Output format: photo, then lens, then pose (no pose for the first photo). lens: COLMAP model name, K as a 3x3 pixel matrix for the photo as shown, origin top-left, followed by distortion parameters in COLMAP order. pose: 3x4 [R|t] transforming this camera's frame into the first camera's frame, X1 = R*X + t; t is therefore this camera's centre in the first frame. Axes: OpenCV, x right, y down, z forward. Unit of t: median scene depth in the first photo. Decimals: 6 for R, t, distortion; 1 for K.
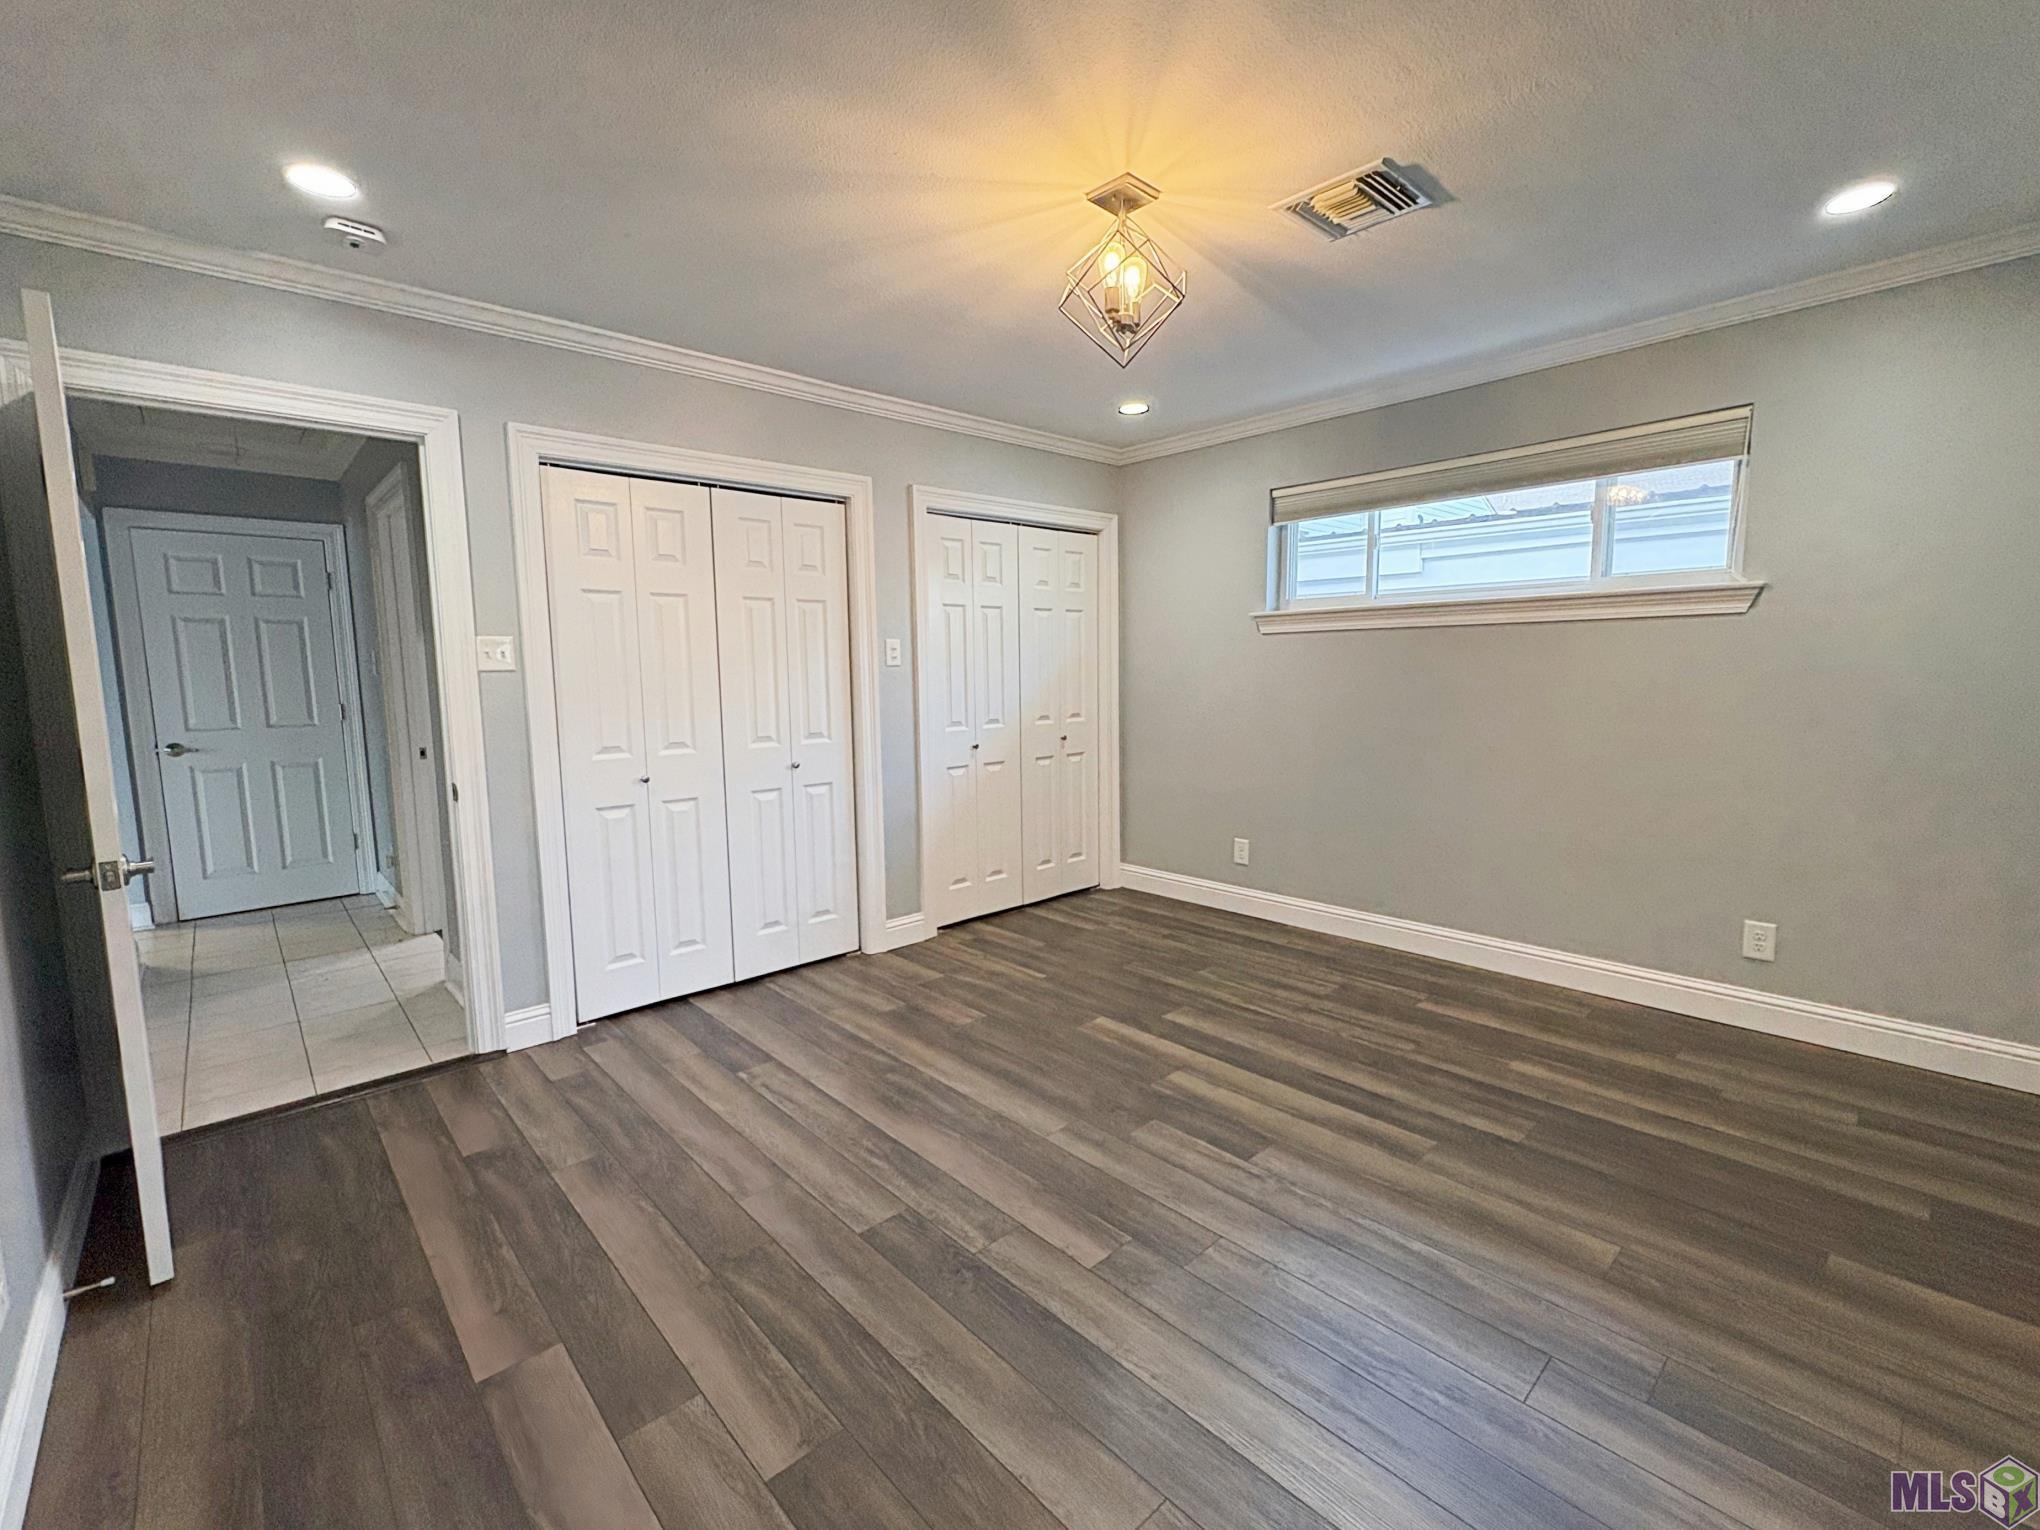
lens RADIAL K [[876.0, 0, 1009.1], [0, 876.0, 773.3], [0, 0, 1]] dist [-0.003922, -0.000193]
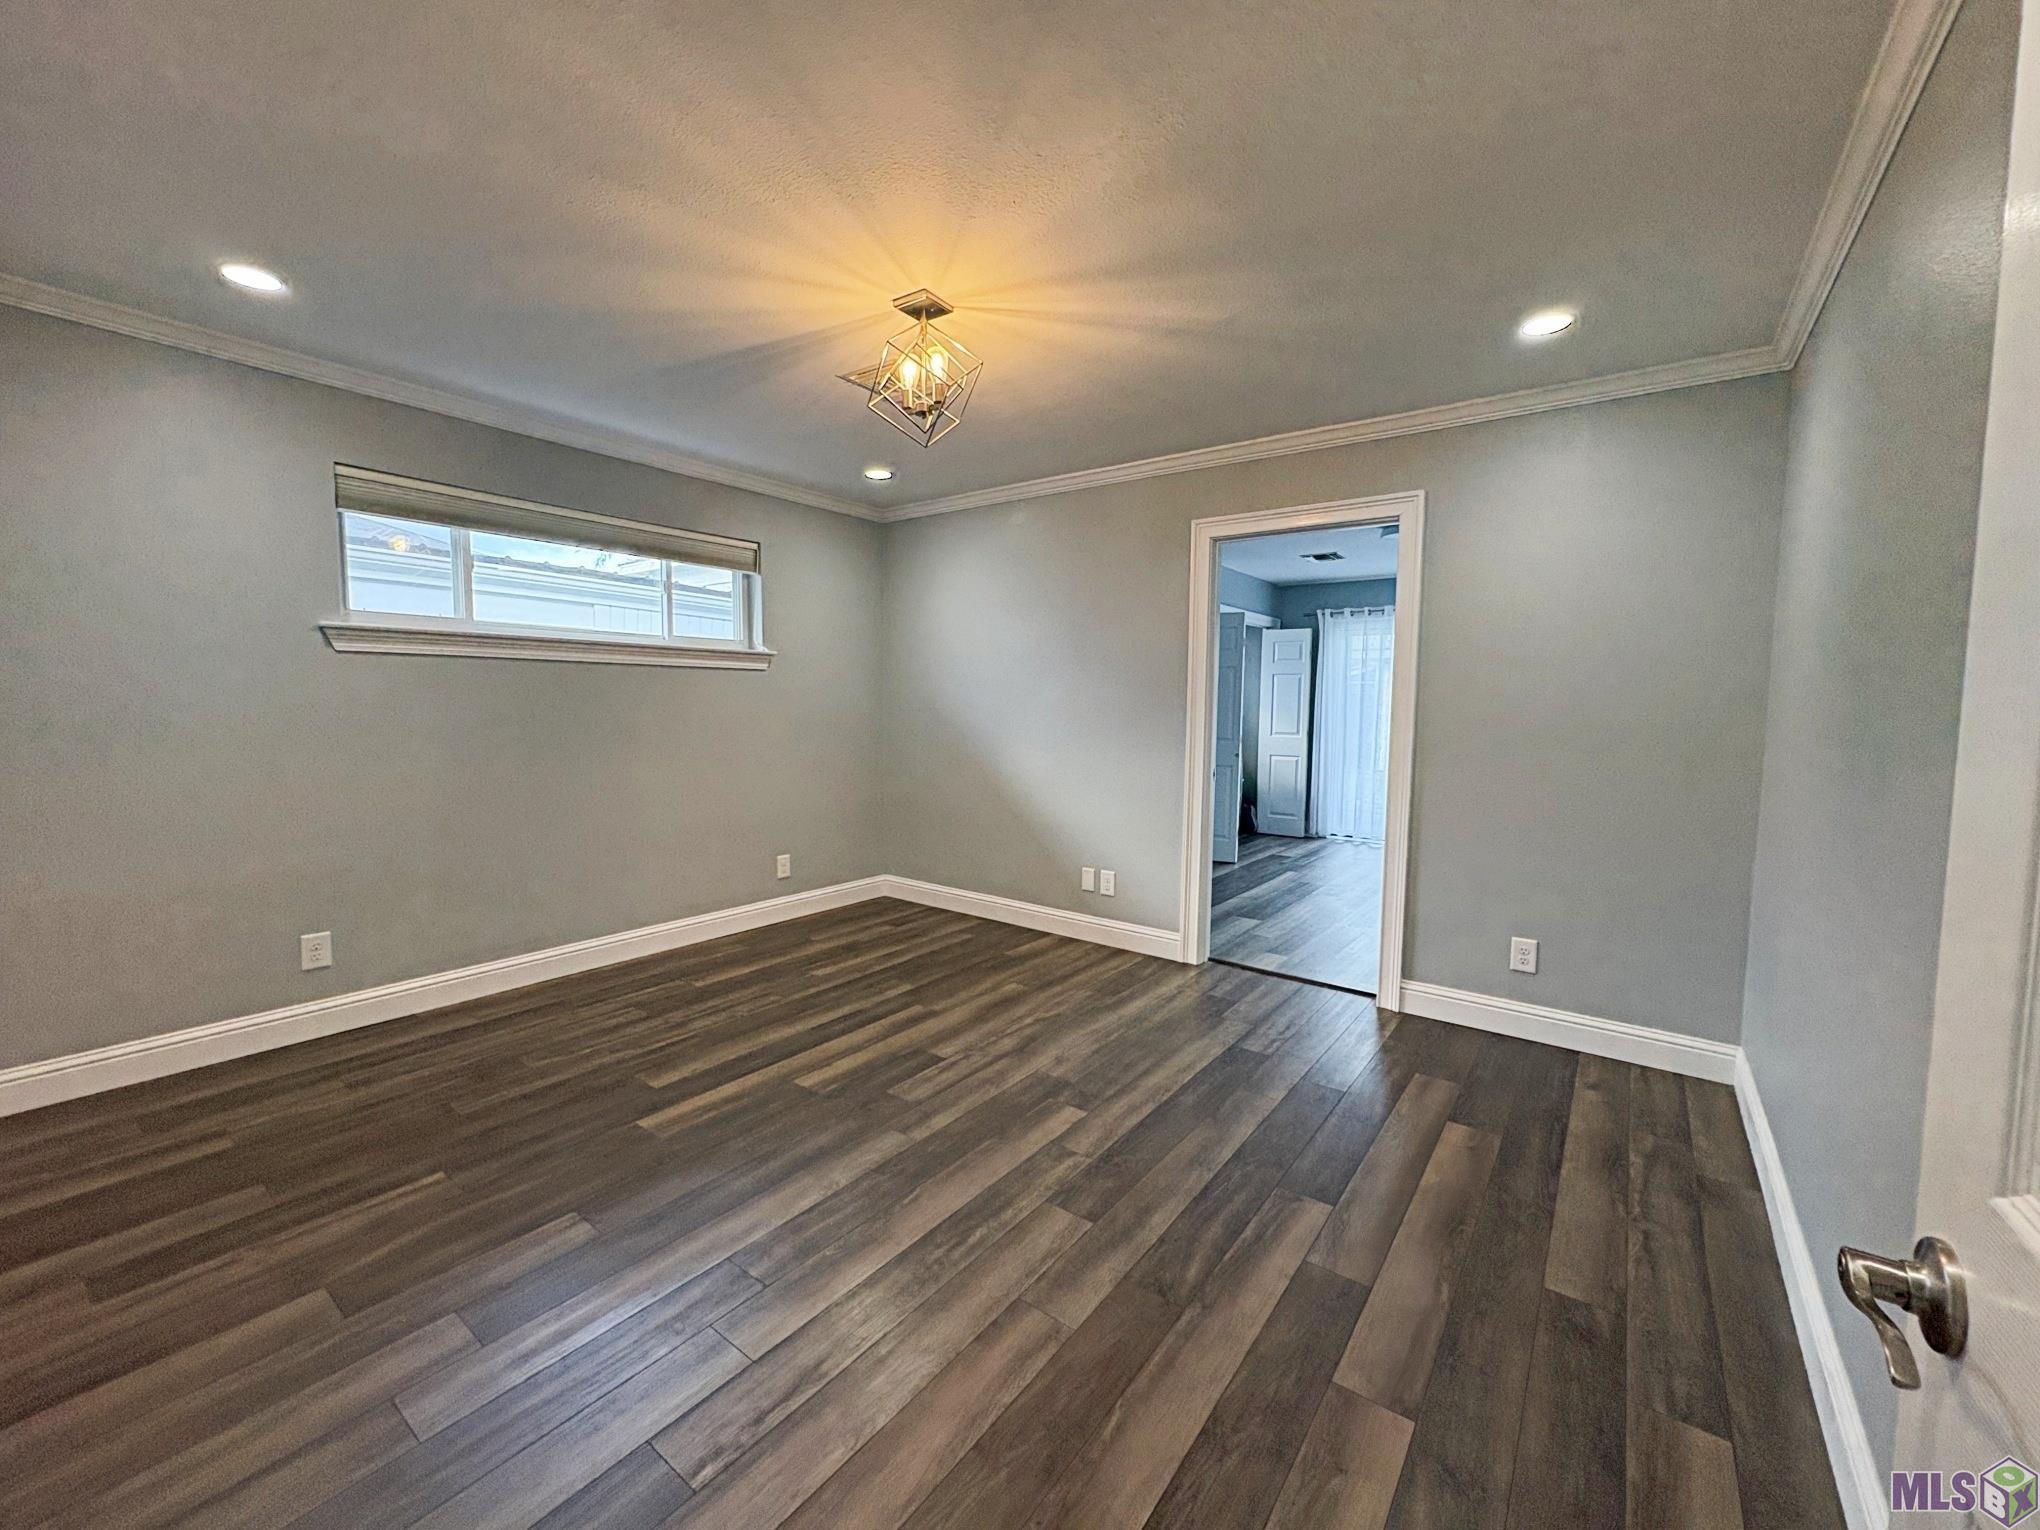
lens RADIAL K [[822.4, 0, 1011.4], [0, 822.4, 774.0], [0, 0, 1]] dist [0.000777, -0.000662]
pose [[-0.185816, -0.073173, 0.979856, -0.778827], [0.111201, 0.989250, 0.094963, -0.086809], [-0.976272, 0.126607, -0.175681, 0.856350]]
